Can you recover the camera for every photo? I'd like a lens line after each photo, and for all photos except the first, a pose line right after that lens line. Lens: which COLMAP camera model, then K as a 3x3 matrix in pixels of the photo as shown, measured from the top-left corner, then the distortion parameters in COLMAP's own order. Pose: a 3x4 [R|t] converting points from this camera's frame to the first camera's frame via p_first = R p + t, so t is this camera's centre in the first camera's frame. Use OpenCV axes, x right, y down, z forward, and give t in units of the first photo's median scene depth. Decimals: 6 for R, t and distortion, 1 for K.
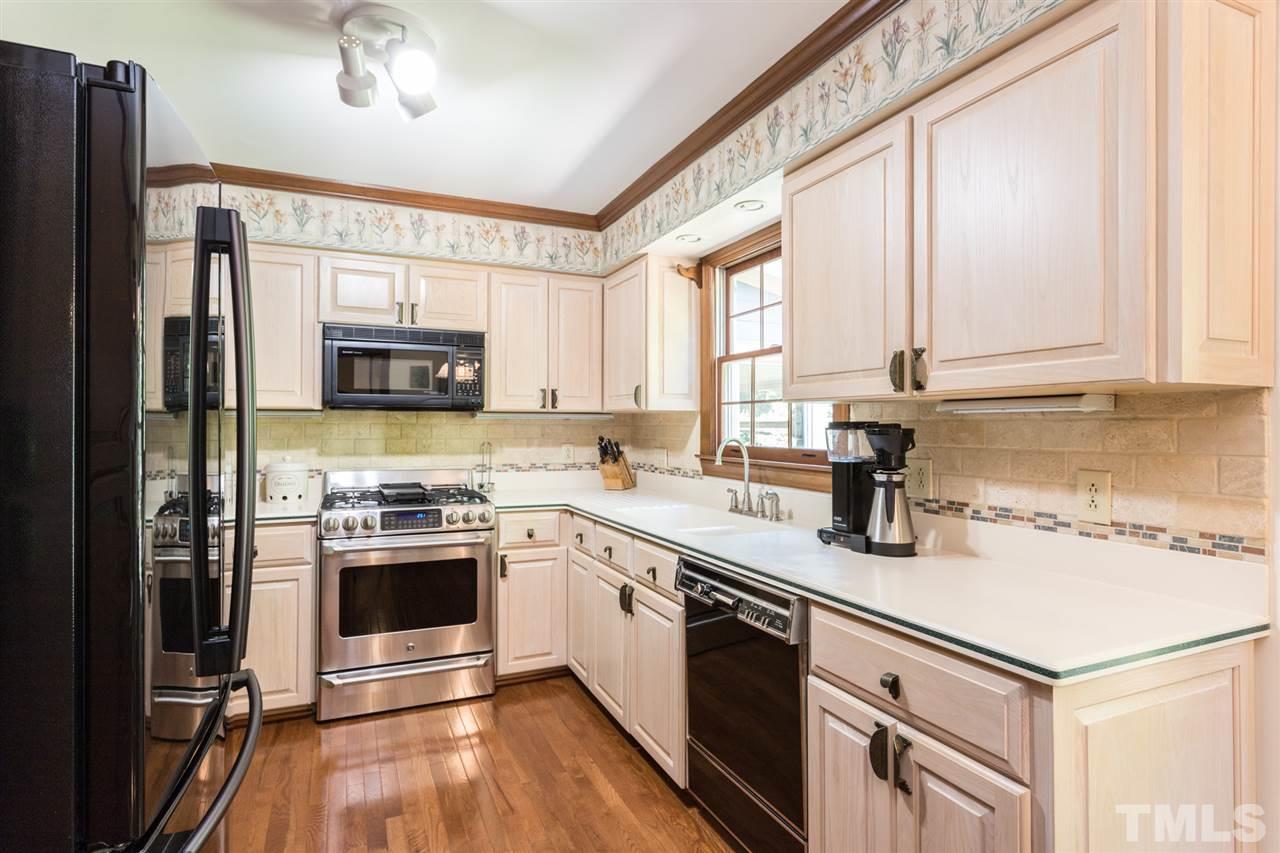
lens RADIAL K [[667.4, 0, 643.2], [0, 667.4, 421.7], [0, 0, 1]] dist [0.000048, 0.000983]
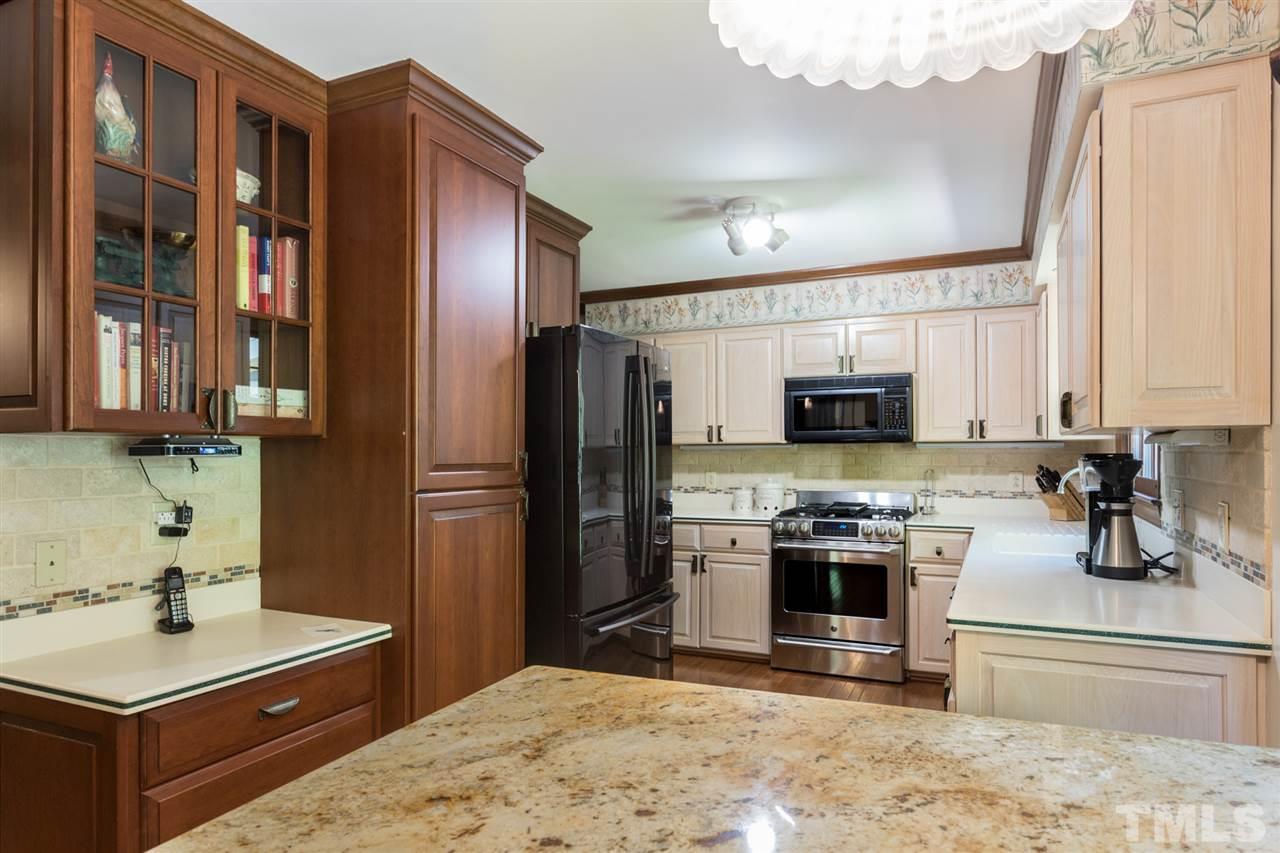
lens RADIAL K [[768.4, 0, 639.6], [0, 768.4, 451.6], [0, 0, 1]] dist [-0.000947, 0.000273]
pose [[0.658206, -0.005579, -0.752817, 0.468801], [0.011687, 0.999928, 0.002808, -0.009412], [0.752747, -0.010647, 0.658224, -0.226307]]
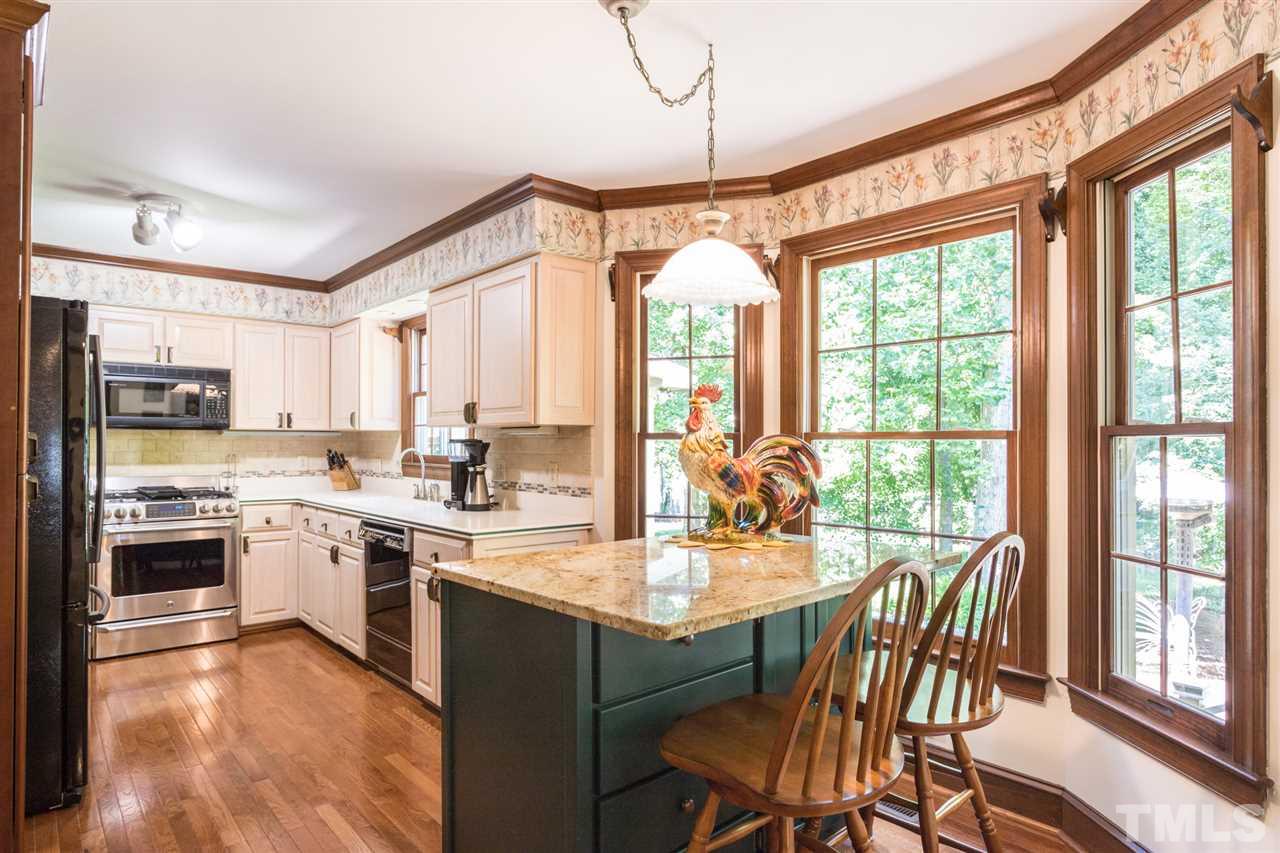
lens RADIAL K [[731.0, 0, 634.8], [0, 731.0, 437.5], [0, 0, 1]] dist [-0.003311, 0.000585]
pose [[0.961781, 0.001658, 0.273814, 0.139618], [-0.002056, 0.999997, 0.001167, -0.004321], [-0.273811, -0.001685, 0.961782, -0.622971]]
